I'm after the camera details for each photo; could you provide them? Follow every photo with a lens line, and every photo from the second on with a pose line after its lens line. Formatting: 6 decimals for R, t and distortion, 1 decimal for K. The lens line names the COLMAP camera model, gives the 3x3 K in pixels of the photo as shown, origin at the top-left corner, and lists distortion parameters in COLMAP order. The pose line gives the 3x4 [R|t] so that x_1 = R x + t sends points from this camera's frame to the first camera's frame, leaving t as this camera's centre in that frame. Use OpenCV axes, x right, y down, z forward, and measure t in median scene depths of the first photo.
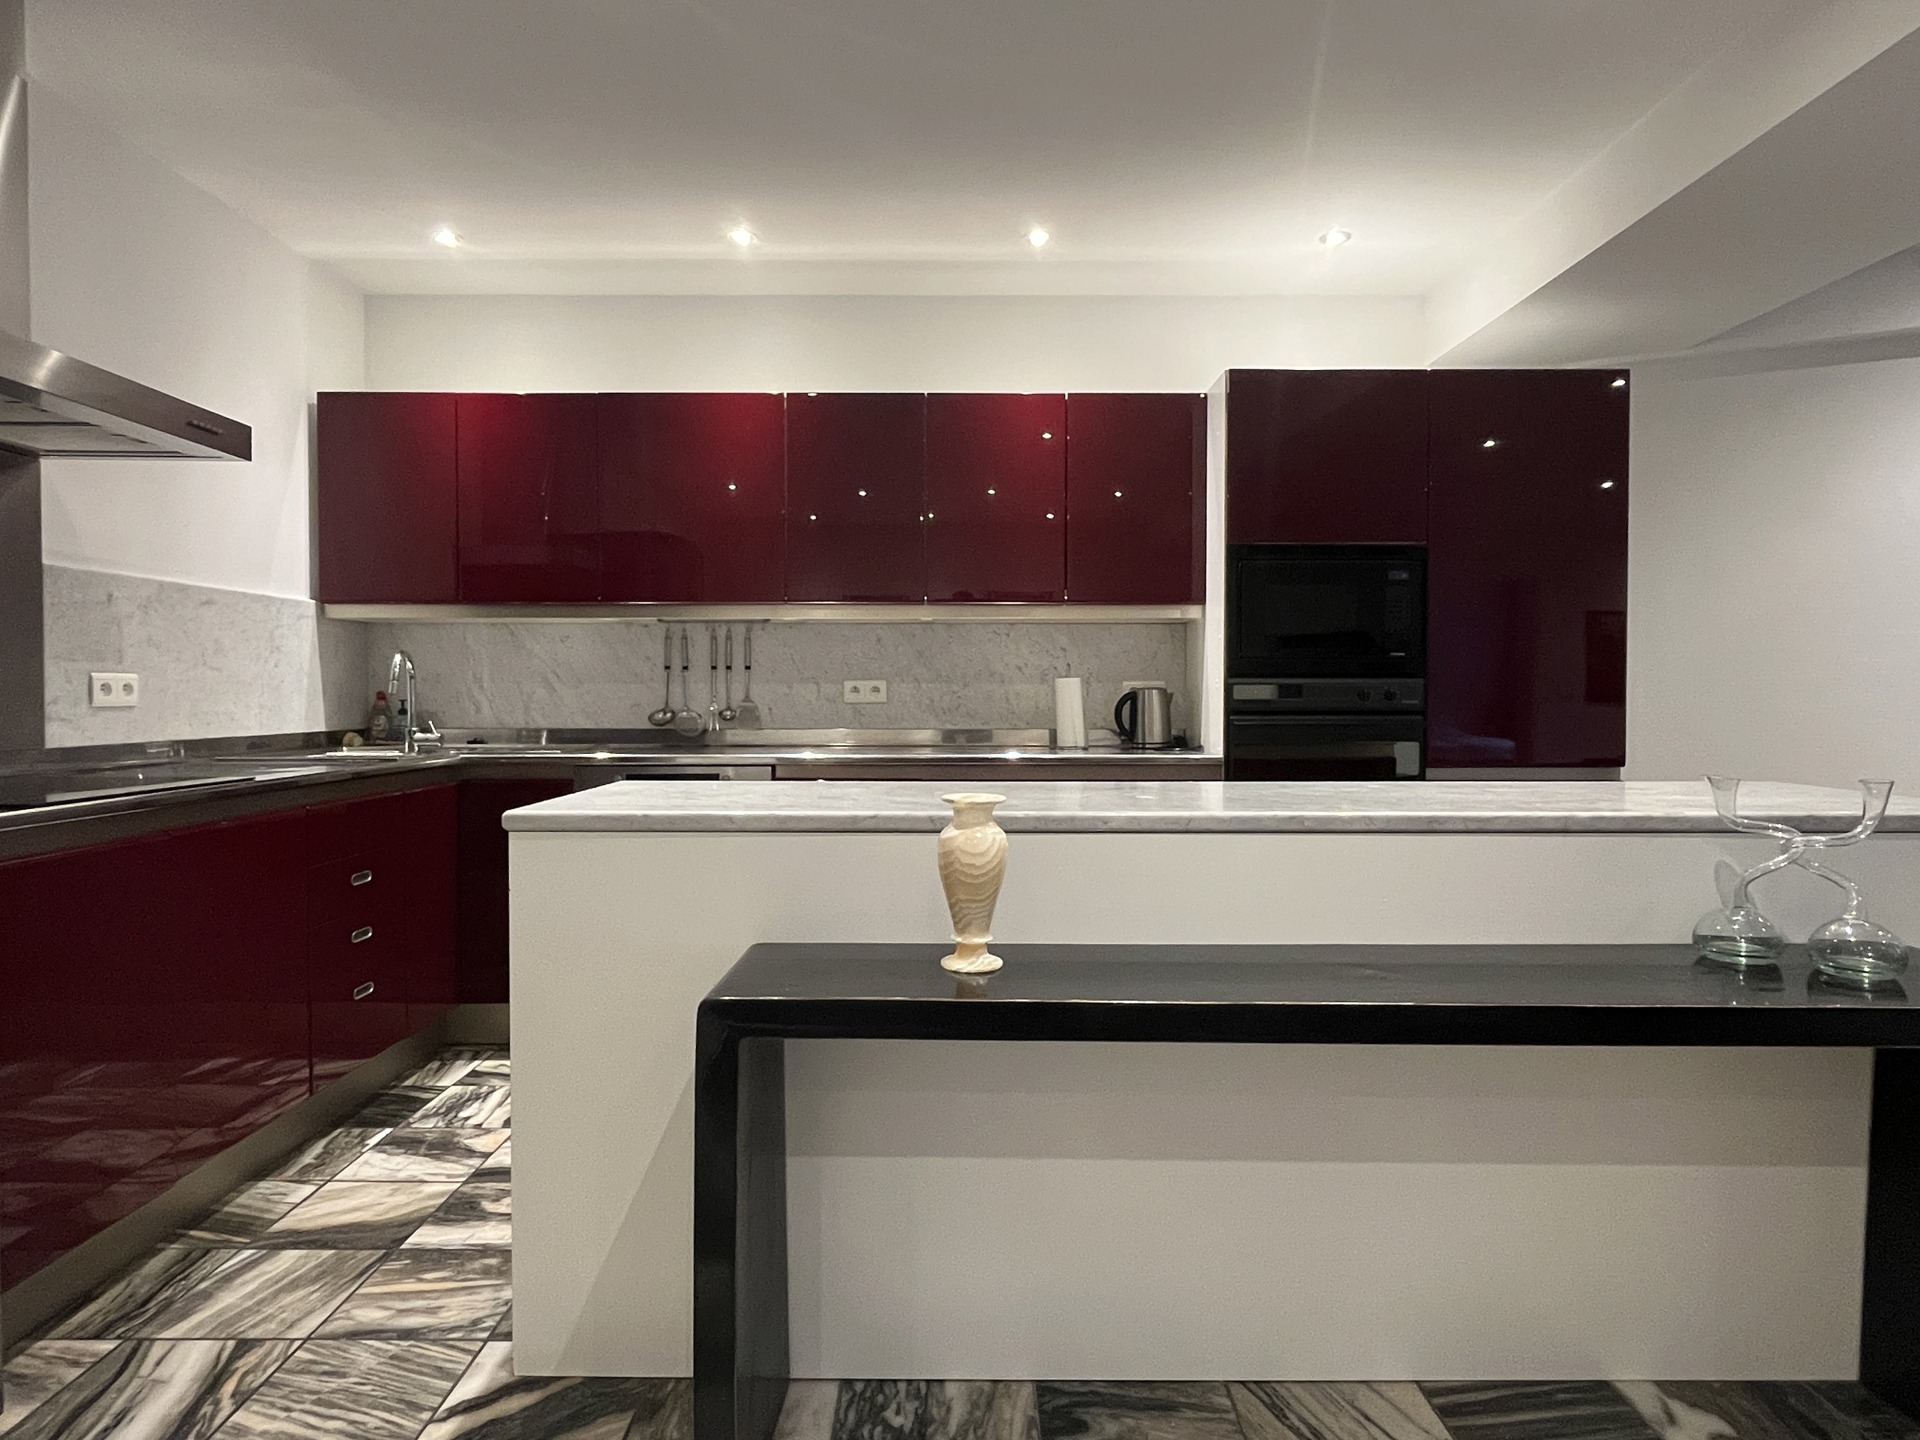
lens RADIAL K [[1119.9, 0, 949.7], [0, 1119.9, 722.8], [0, 0, 1]] dist [-0.001070, -0.000566]
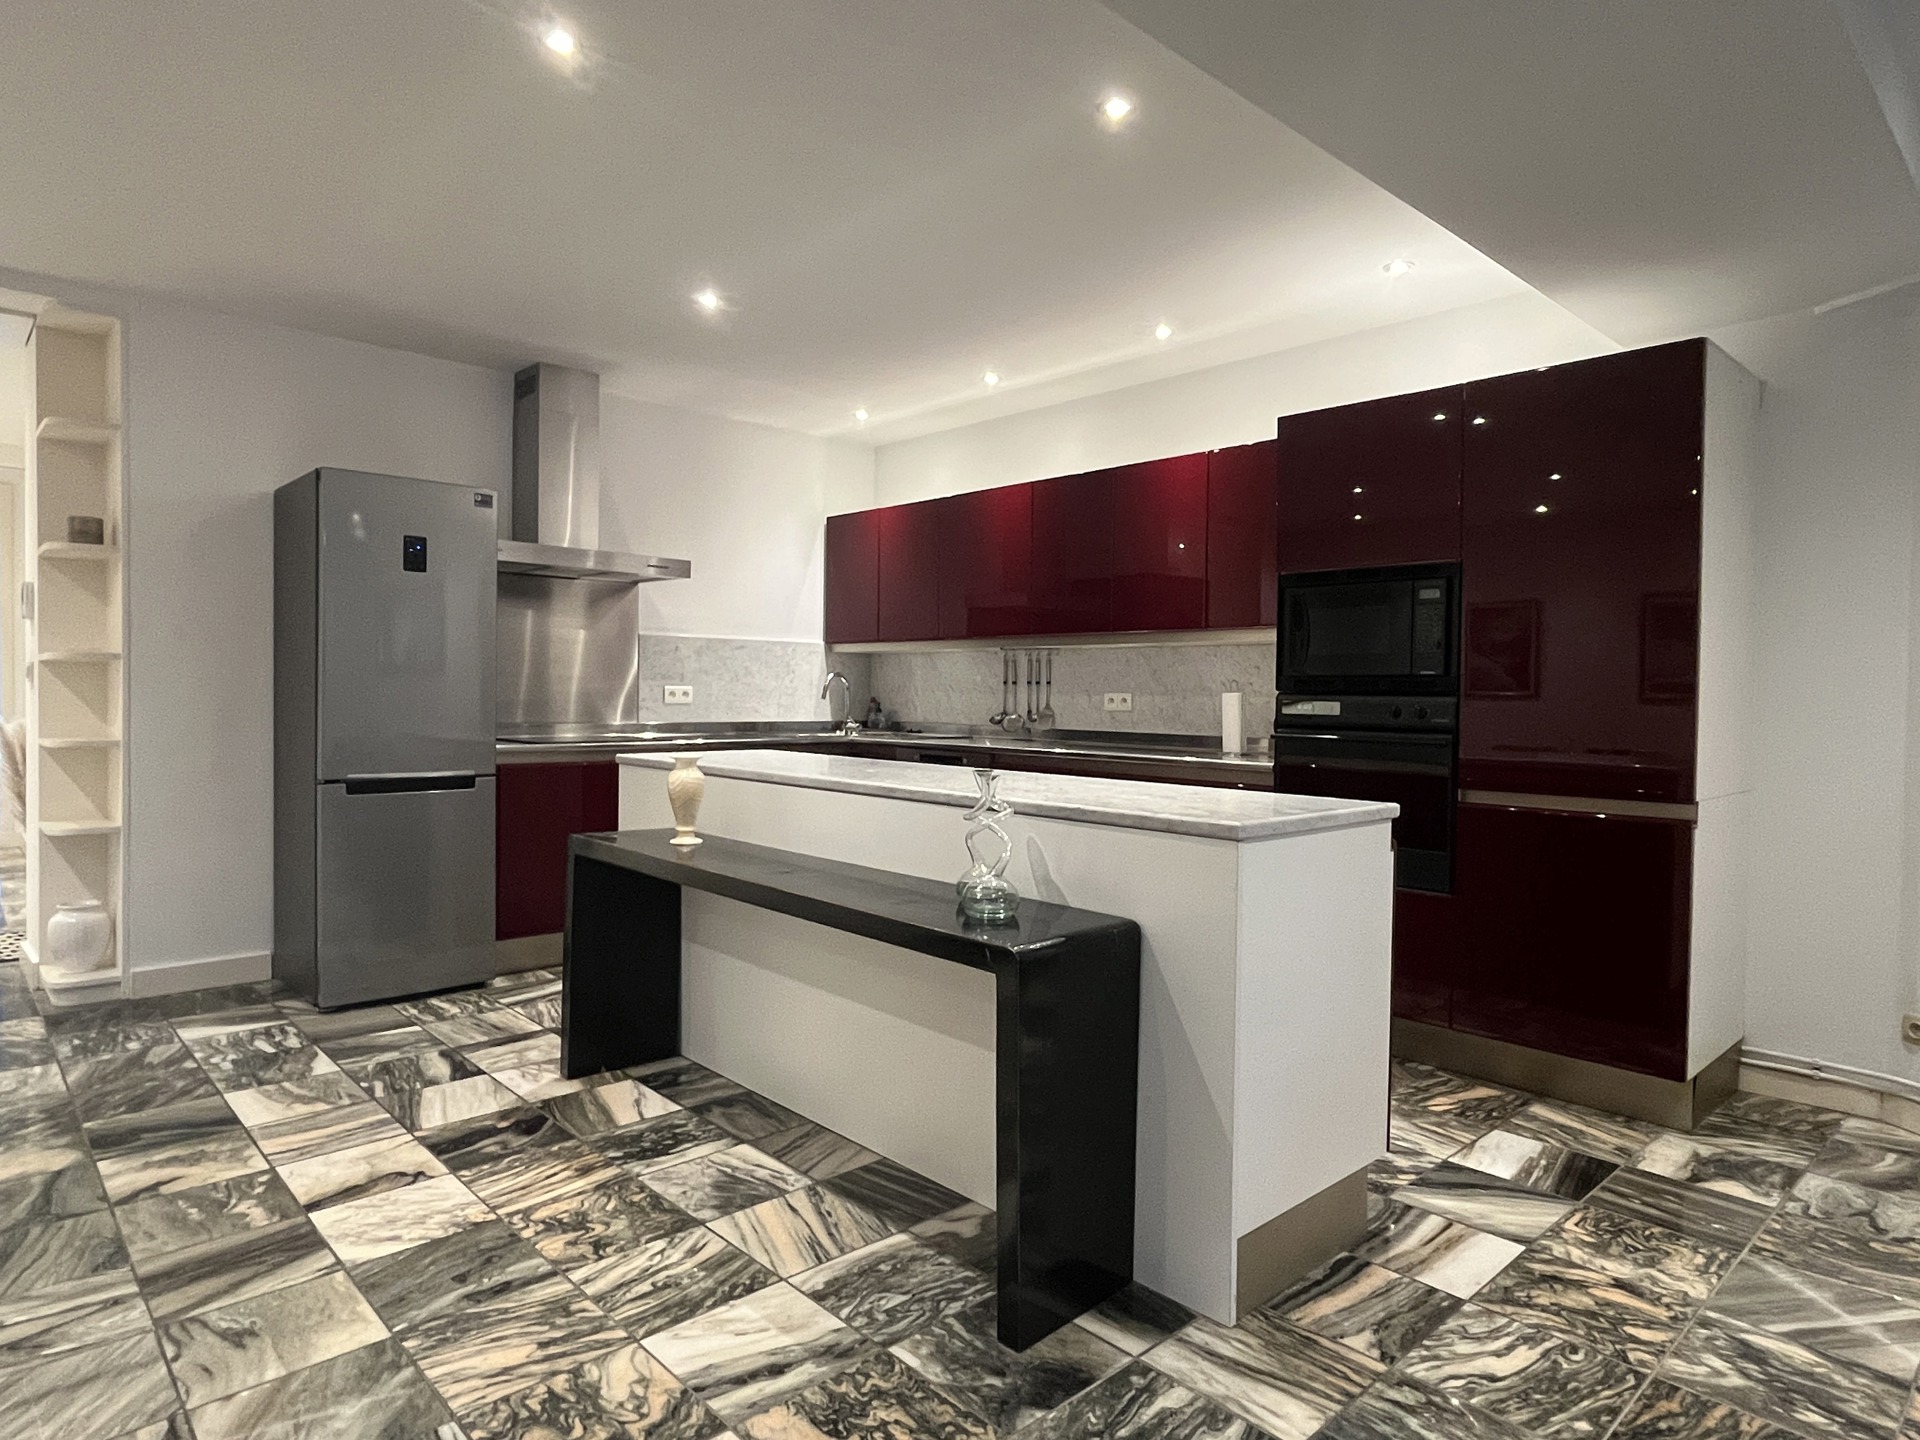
lens RADIAL K [[1119.9, 0, 949.7], [0, 1119.9, 722.8], [0, 0, 1]] dist [-0.001070, -0.000566]
pose [[0.678005, 0.029035, -0.734483, 0.837725], [-0.034587, 0.999373, 0.007579, -0.009100], [0.734243, 0.020265, 0.678584, 0.009447]]
